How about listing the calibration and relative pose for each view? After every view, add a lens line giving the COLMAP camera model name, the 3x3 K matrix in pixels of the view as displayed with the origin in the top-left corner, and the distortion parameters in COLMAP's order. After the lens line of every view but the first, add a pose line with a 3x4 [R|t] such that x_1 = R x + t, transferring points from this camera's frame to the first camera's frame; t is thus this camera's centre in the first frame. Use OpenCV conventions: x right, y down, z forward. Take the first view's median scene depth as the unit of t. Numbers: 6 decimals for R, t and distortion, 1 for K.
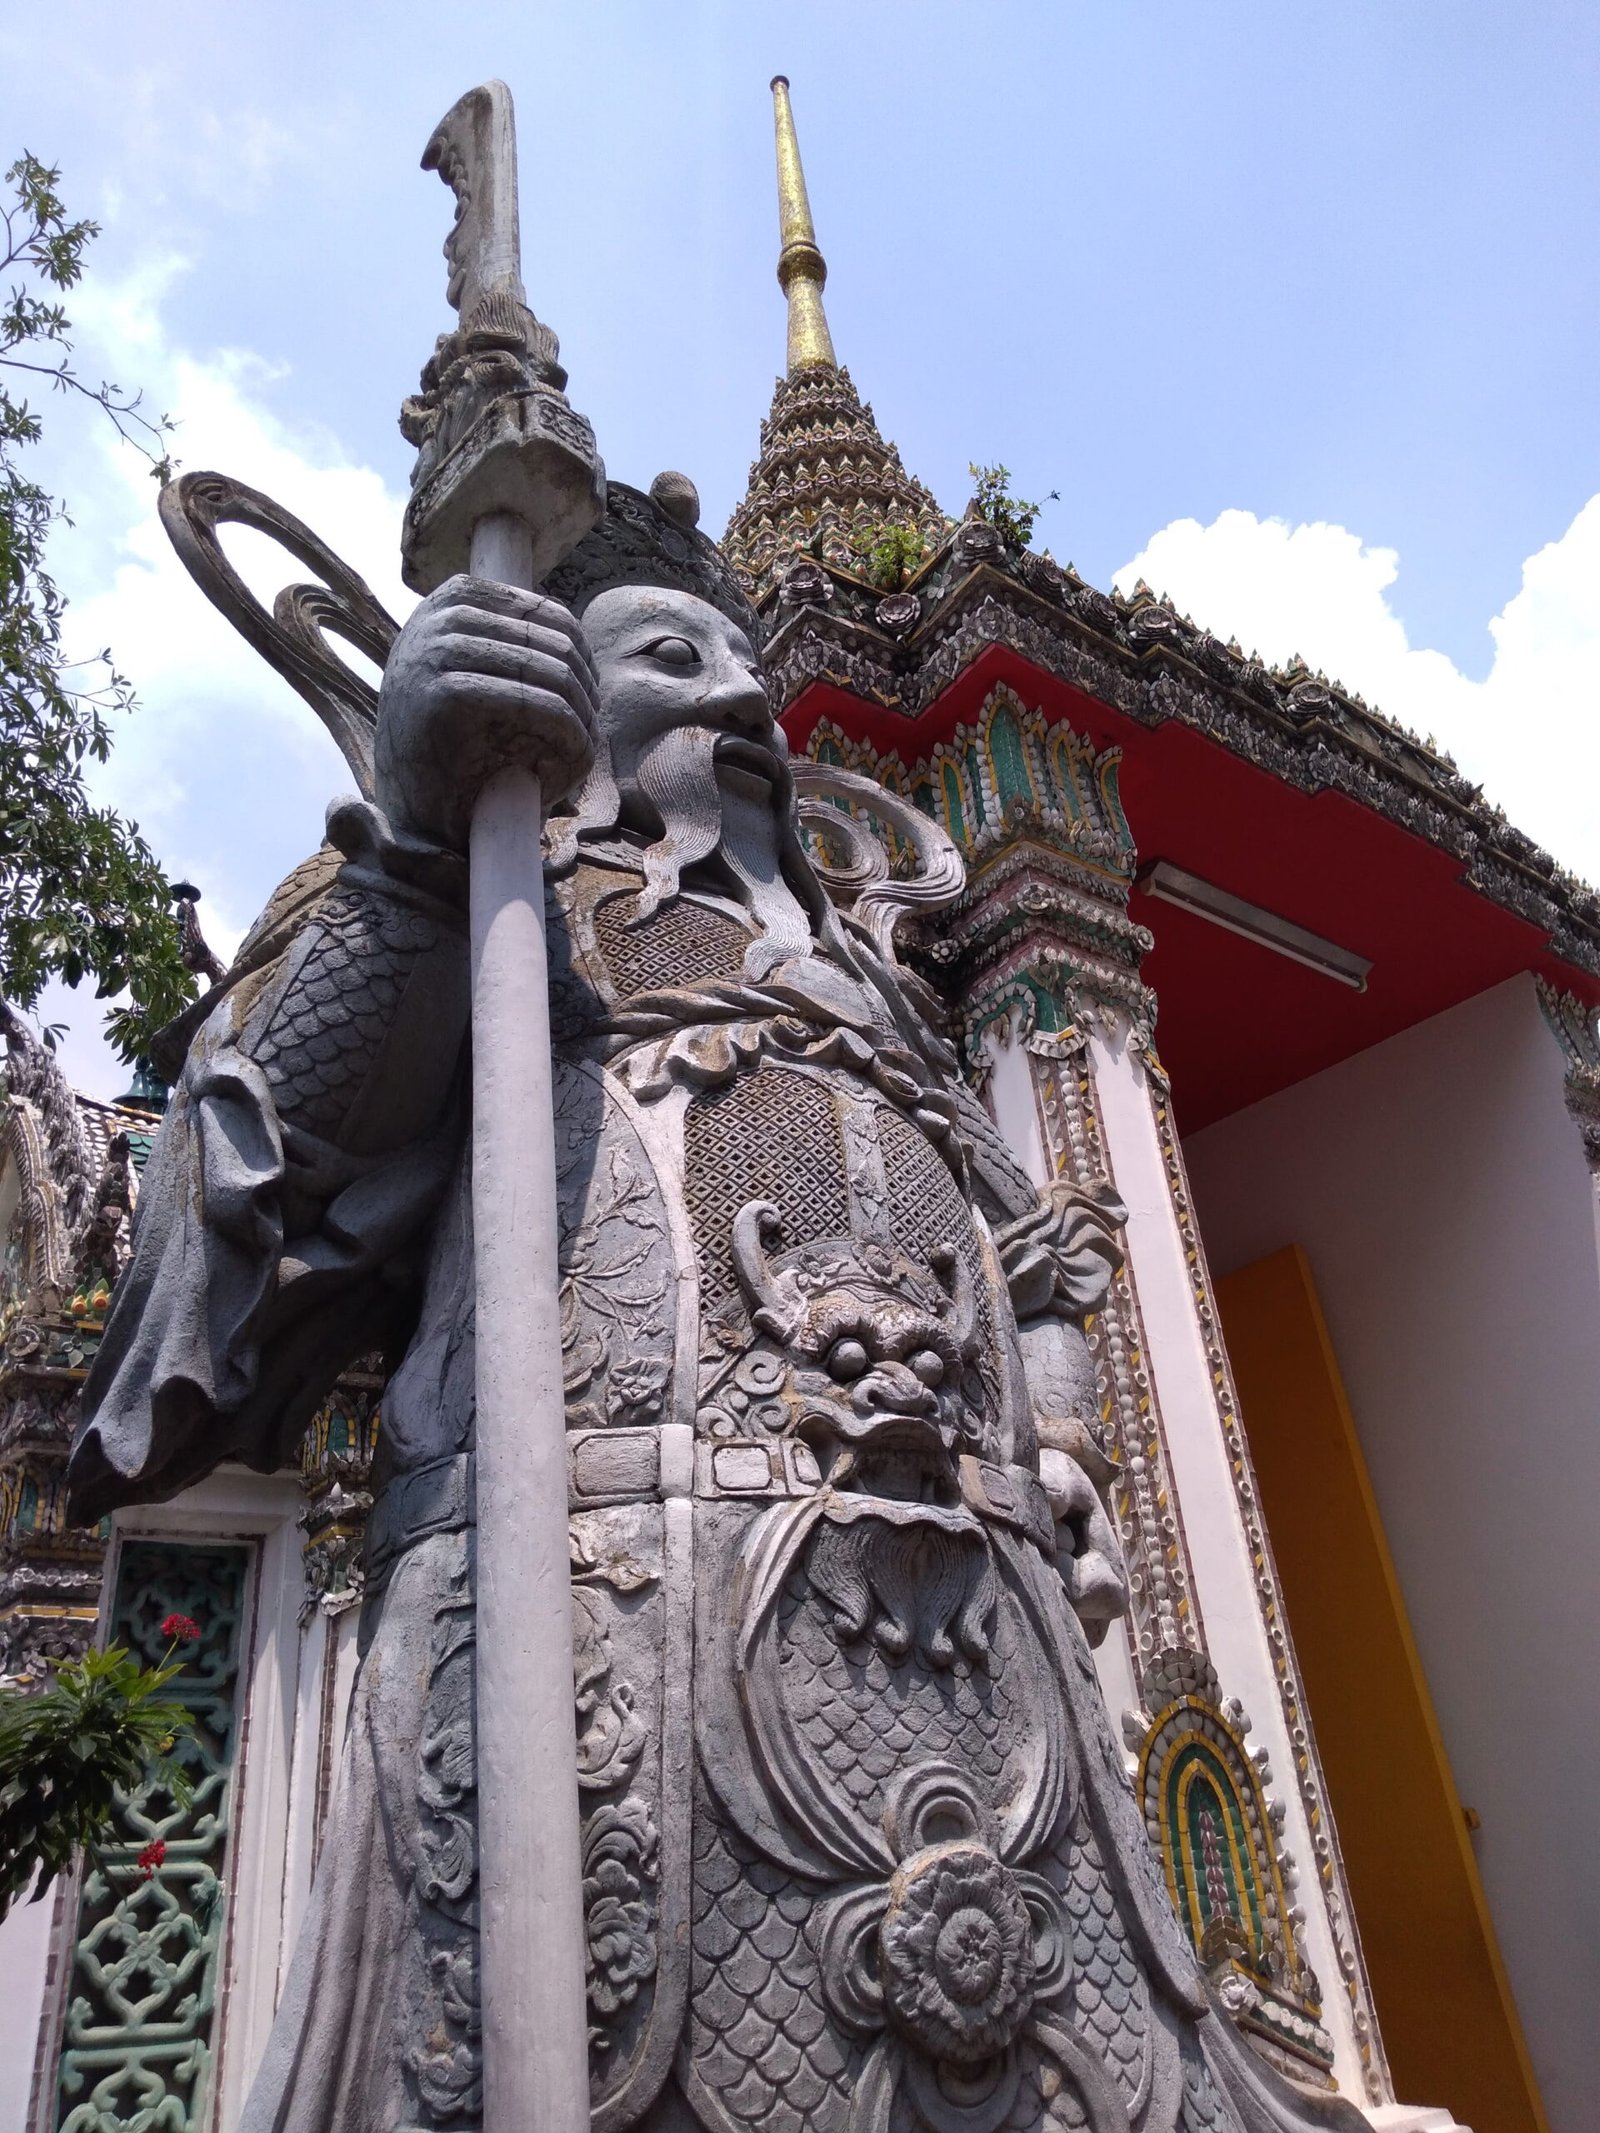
lens RADIAL K [[1610.0, 0, 798.5], [0, 1610.0, 1067.3], [0, 0, 1]] dist [0.026522, -0.009050]
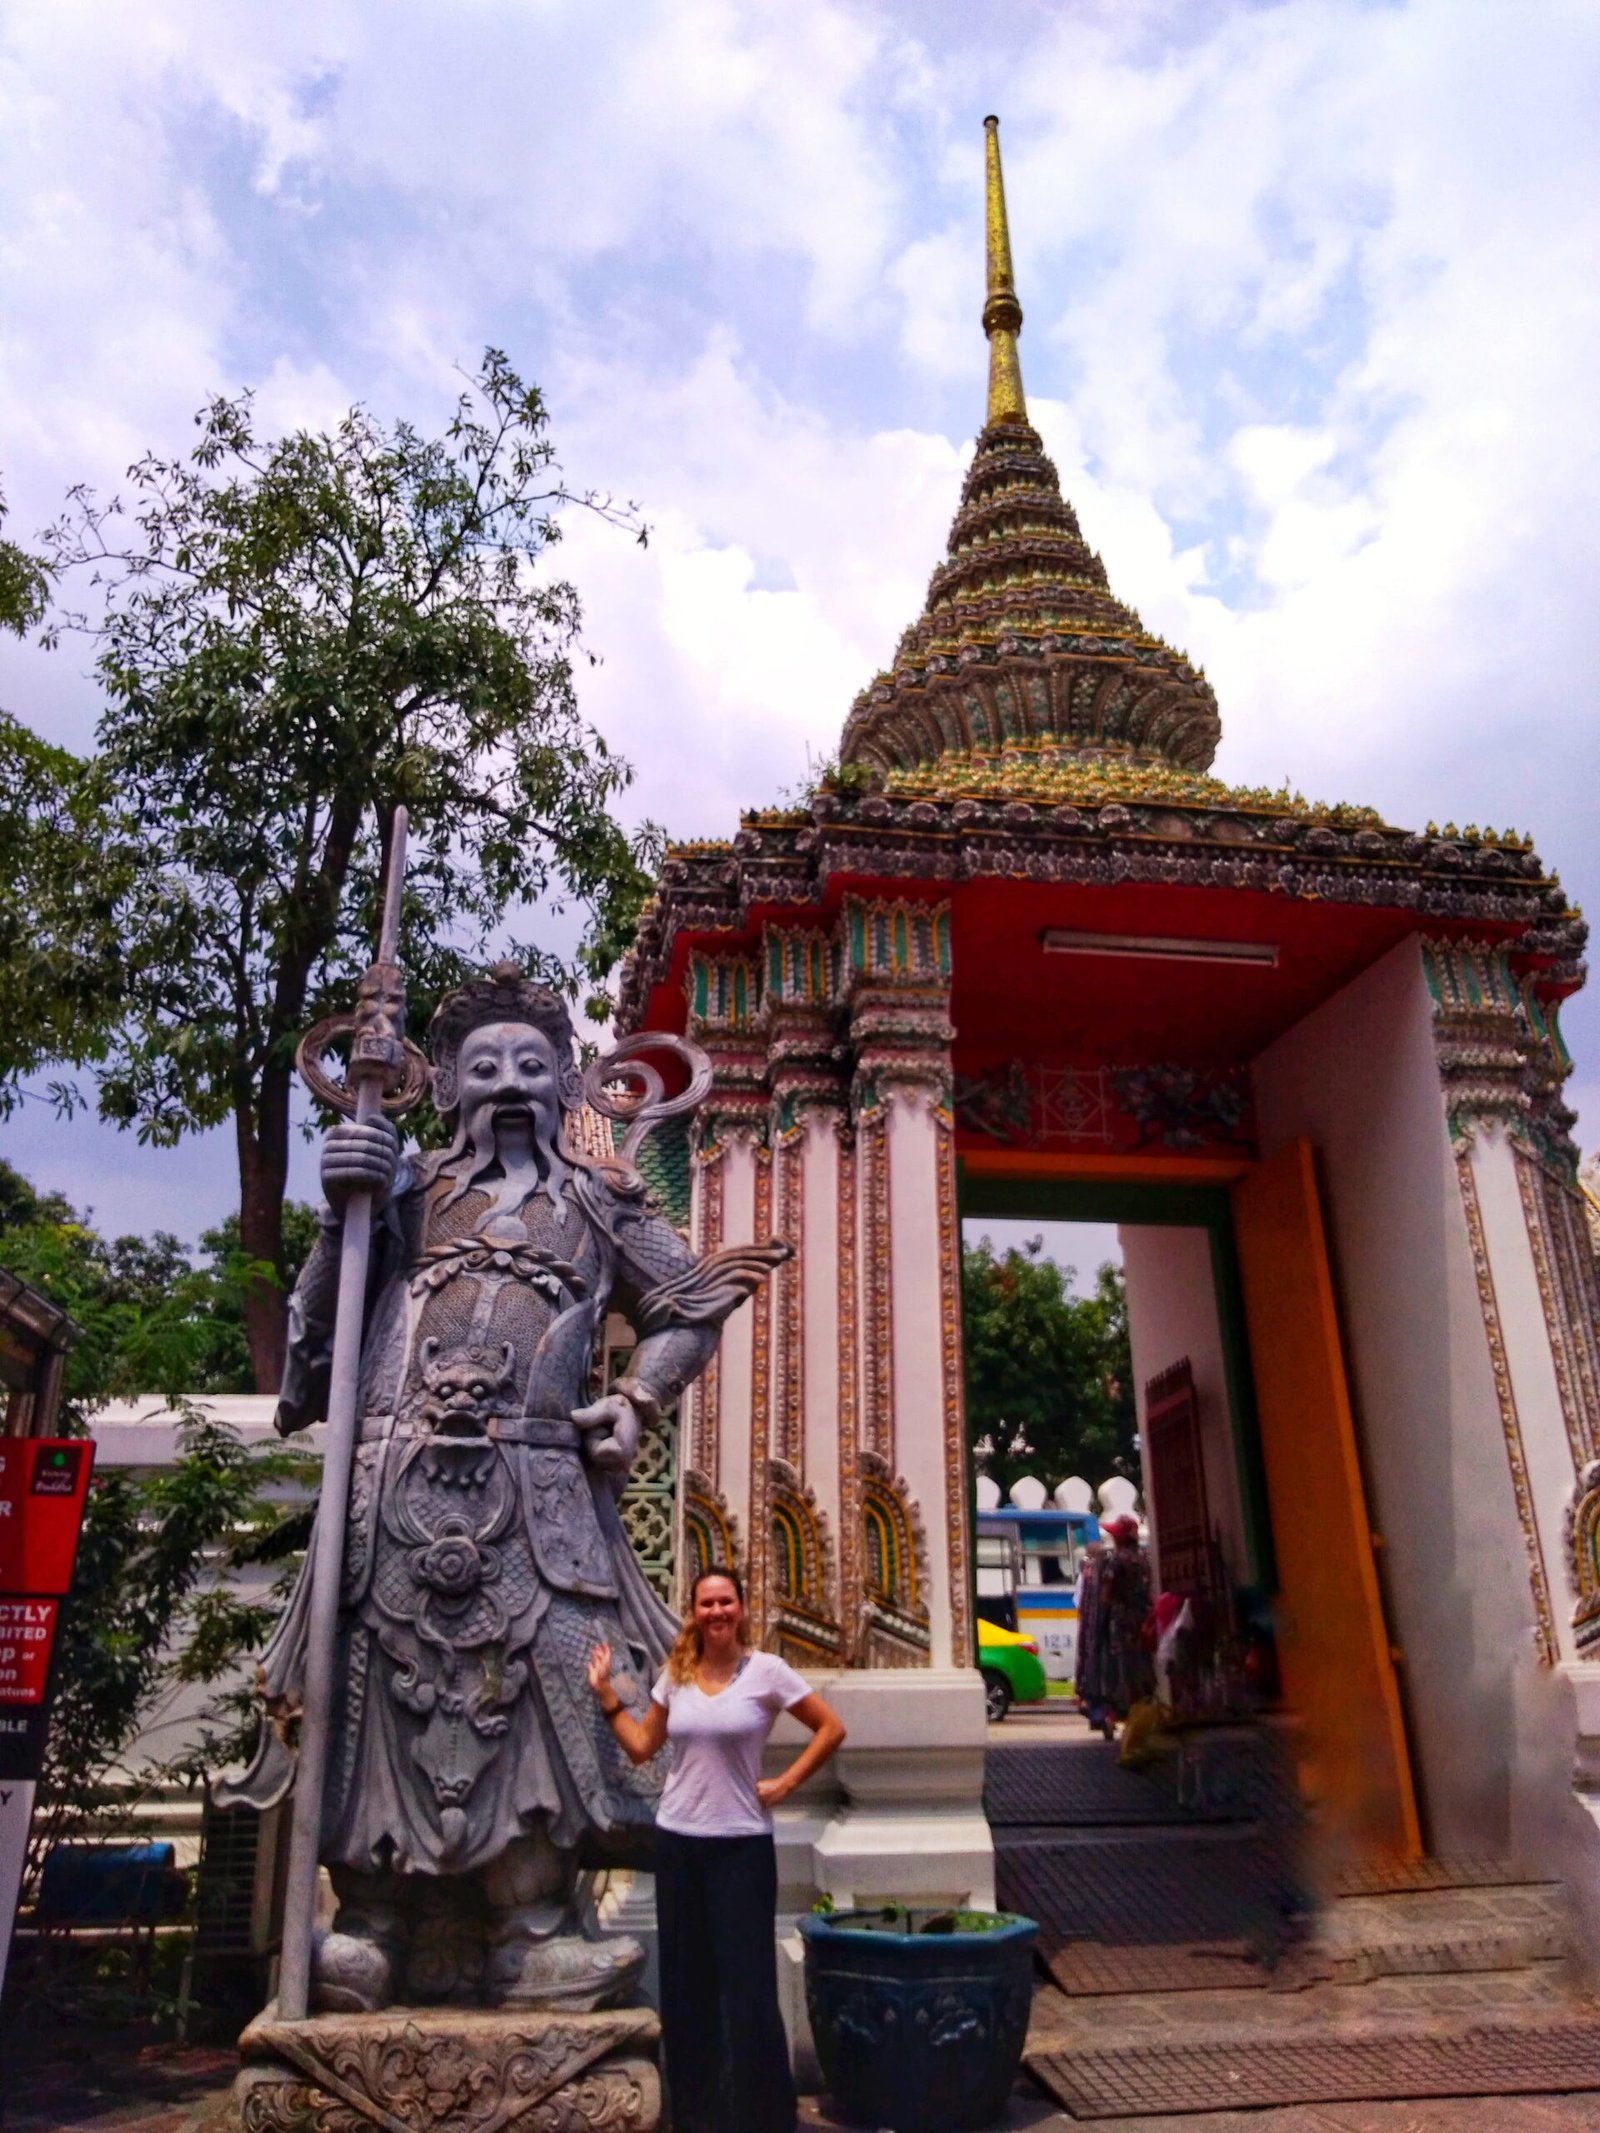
lens RADIAL K [[1610.0, 0, 800.4], [0, 1610.0, 1062.1], [0, 0, 1]] dist [0.026522, -0.009050]
pose [[0.879334, -0.091904, -0.467252, 2.109665], [0.170485, 0.976921, 0.128688, -0.715177], [0.444641, -0.192820, 0.874708, -1.284647]]
